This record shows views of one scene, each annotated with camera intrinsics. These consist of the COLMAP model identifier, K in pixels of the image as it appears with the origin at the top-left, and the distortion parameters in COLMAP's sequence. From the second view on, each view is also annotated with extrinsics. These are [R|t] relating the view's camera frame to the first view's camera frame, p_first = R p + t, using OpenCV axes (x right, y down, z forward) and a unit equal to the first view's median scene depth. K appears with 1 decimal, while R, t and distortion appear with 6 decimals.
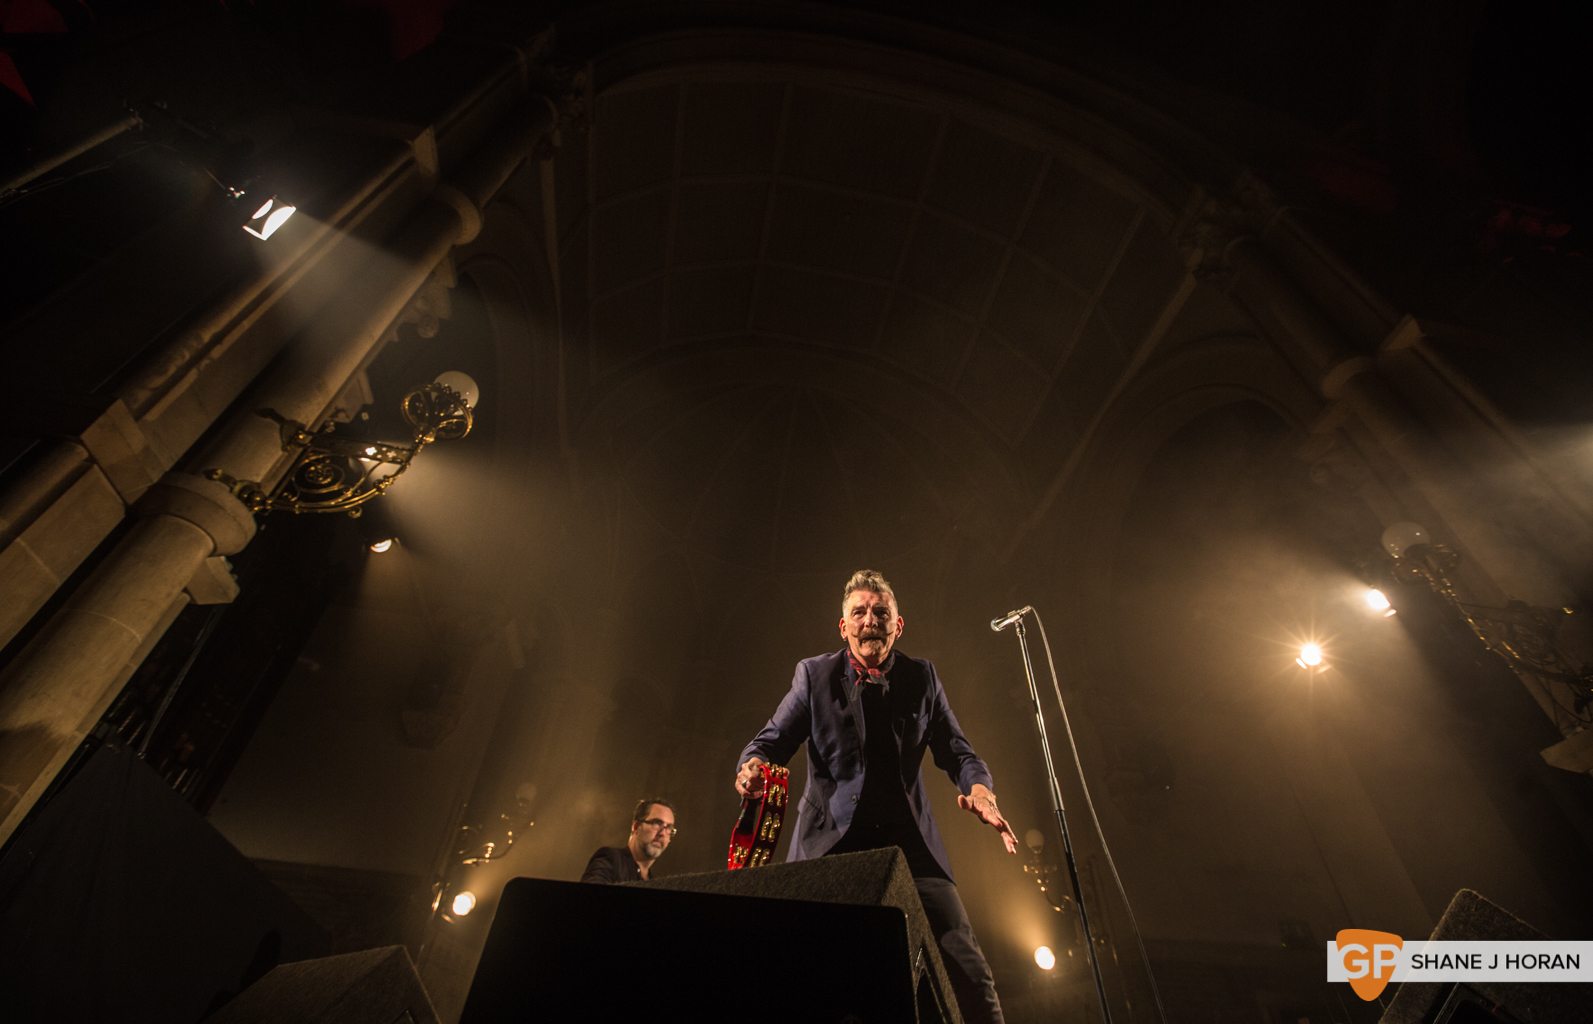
lens RADIAL K [[715.3, 0, 793.7], [0, 715.3, 483.0], [0, 0, 1]] dist [-0.045290, 0.012449]
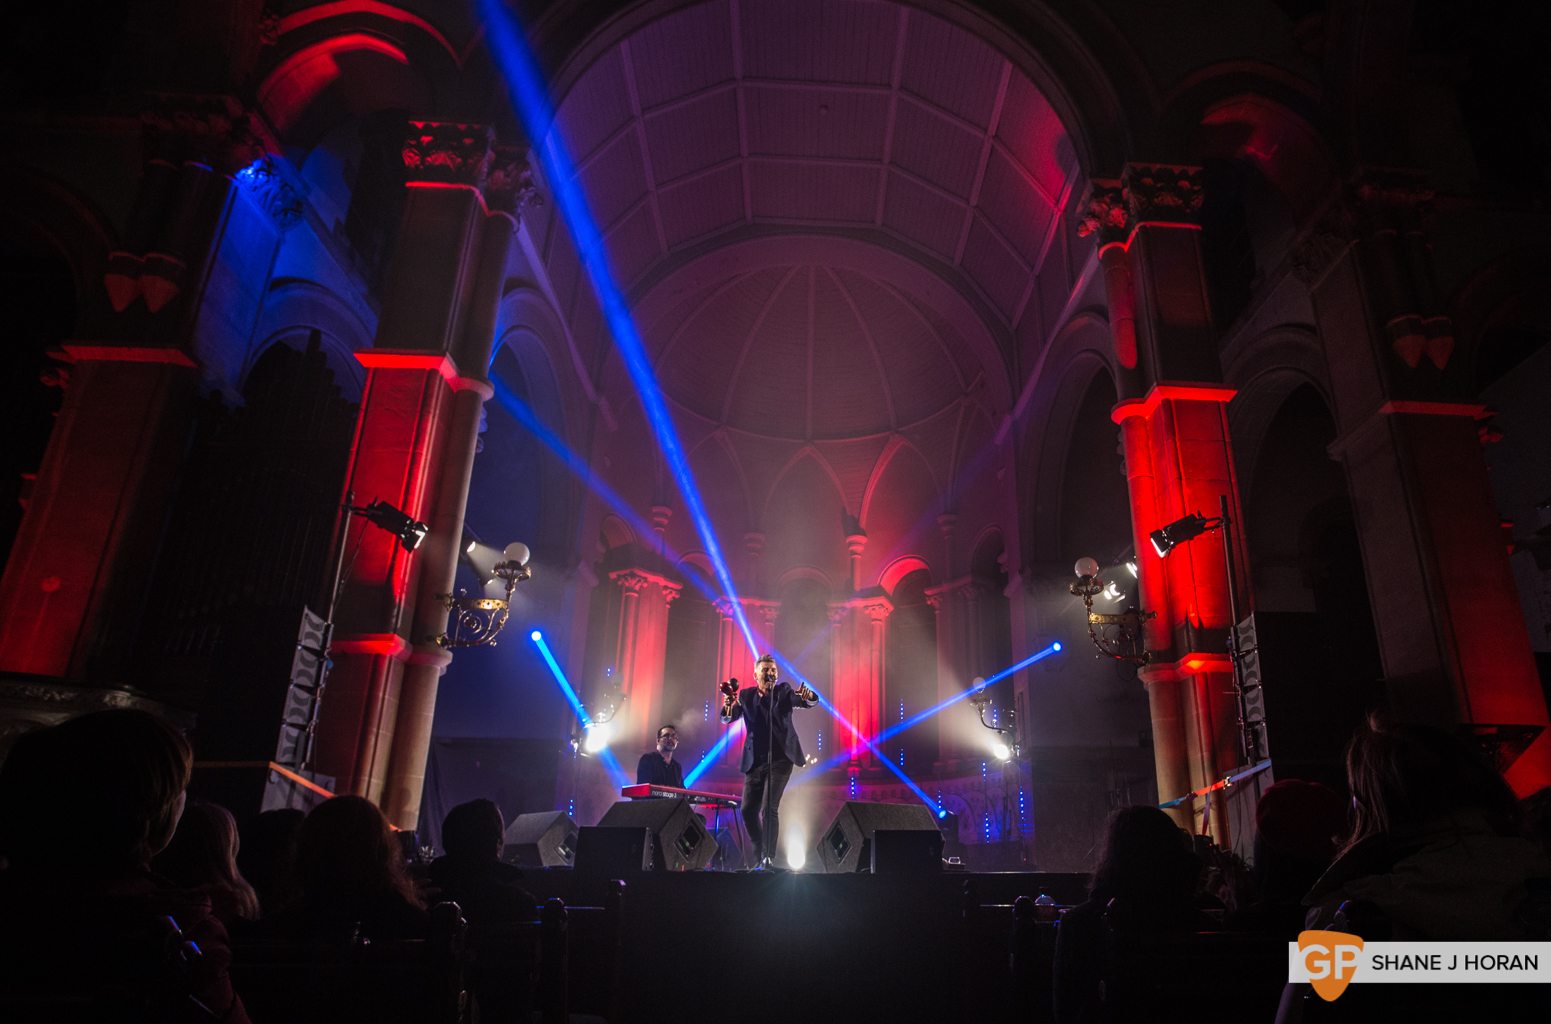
lens RADIAL K [[861.2, 0, 866.1], [0, 861.2, 598.6], [0, 0, 1]] dist [-0.055906, 0.019490]
pose [[0.994068, -0.063788, -0.088092, 0.528319], [0.096580, 0.890171, 0.445273, -0.792170], [0.050014, -0.451139, 0.891051, -0.850077]]
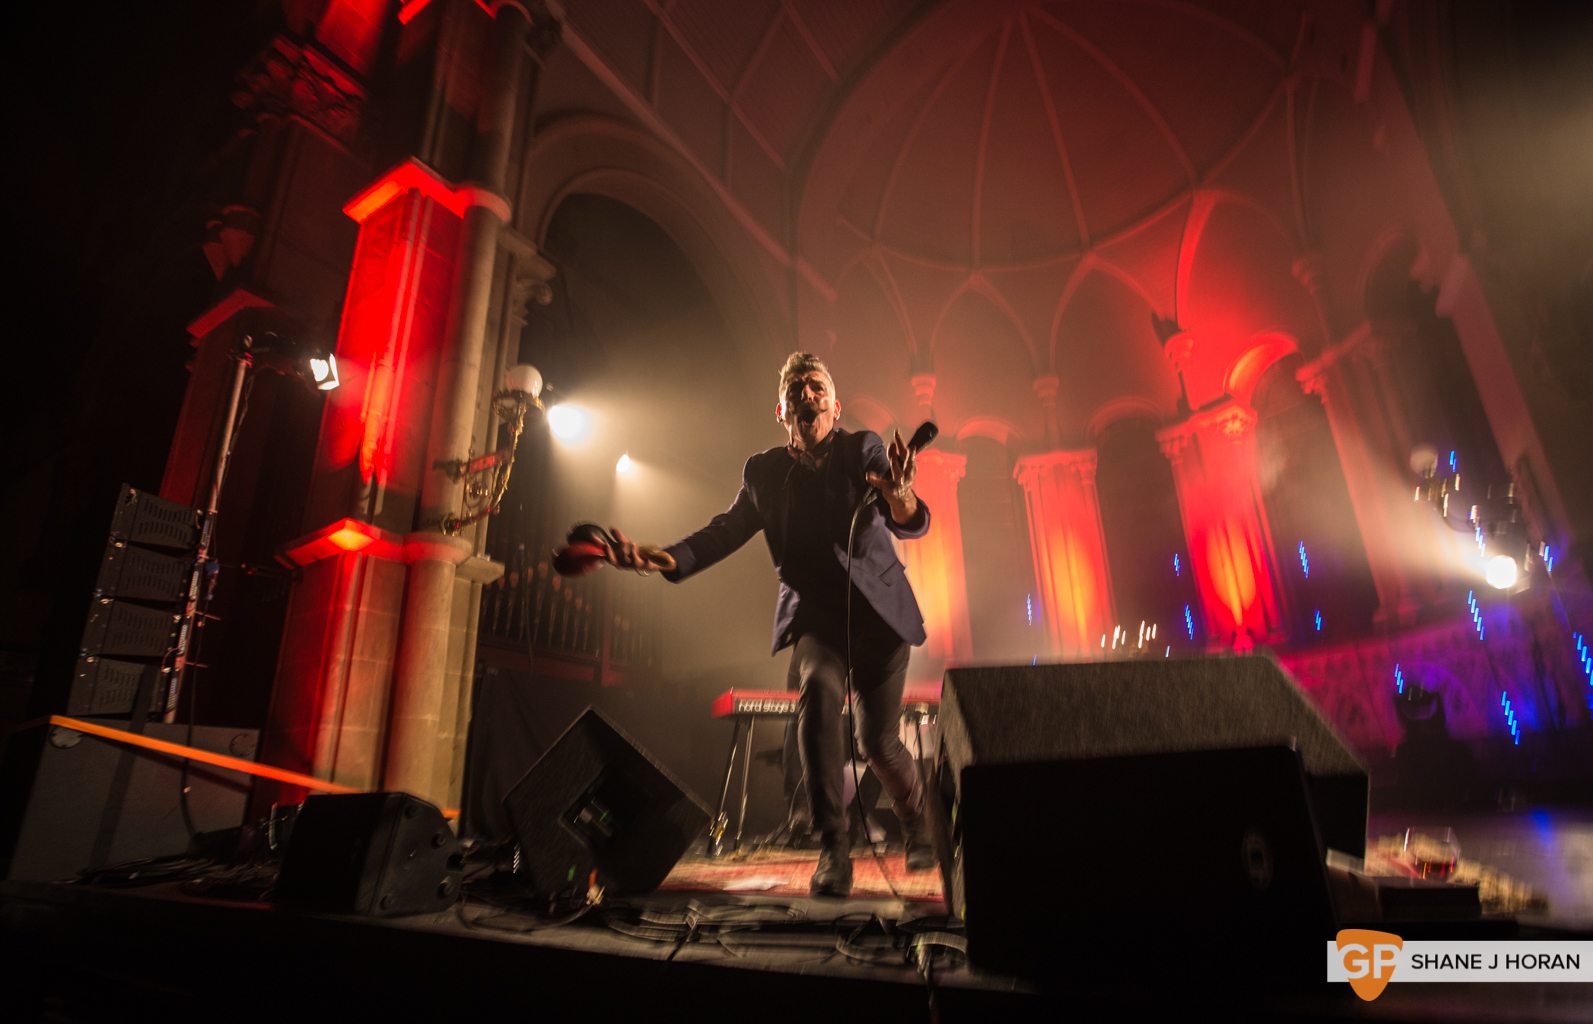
lens RADIAL K [[758.3, 0, 803.7], [0, 758.3, 548.8], [0, 0, 1]] dist [-0.040866, 0.008193]
pose [[0.754849, -0.262993, -0.600864, 0.542838], [0.505470, 0.817038, 0.277398, -0.003635], [0.417975, -0.513112, 0.749676, 0.034478]]
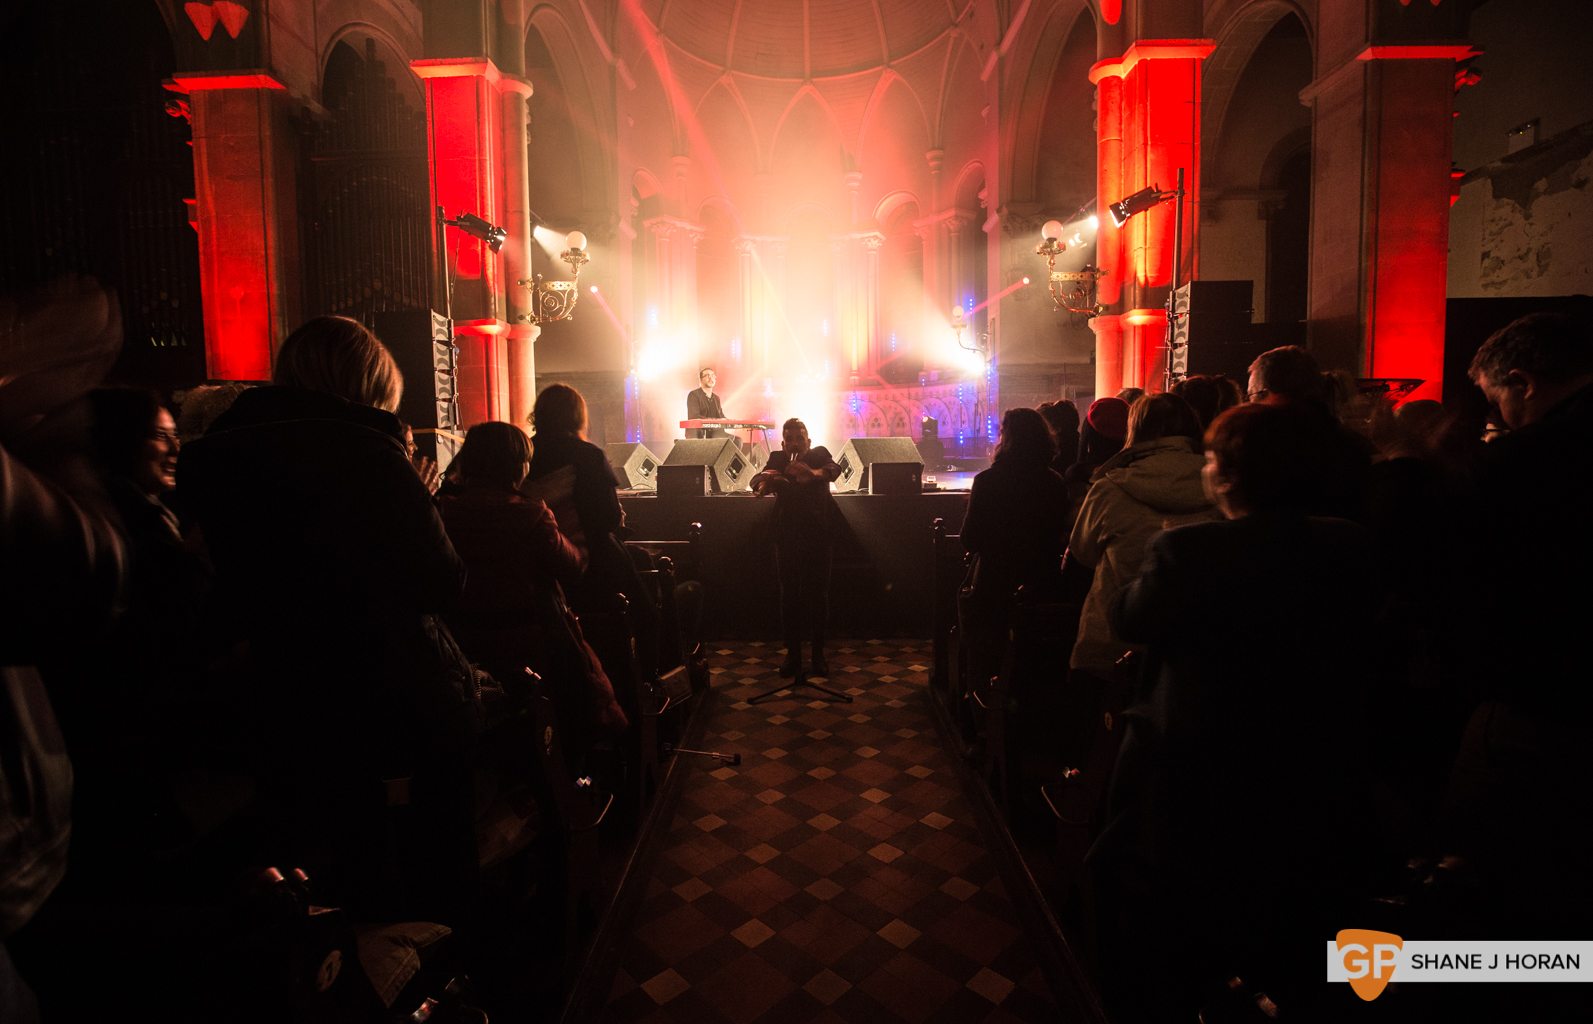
lens RADIAL K [[715.3, 0, 793.9], [0, 715.3, 499.3], [0, 0, 1]] dist [-0.045290, 0.012449]
pose [[0.978335, -0.033464, -0.204307, 0.548528], [0.176992, 0.647145, 0.741537, -0.984738], [0.107401, -0.761632, 0.639047, -0.862754]]
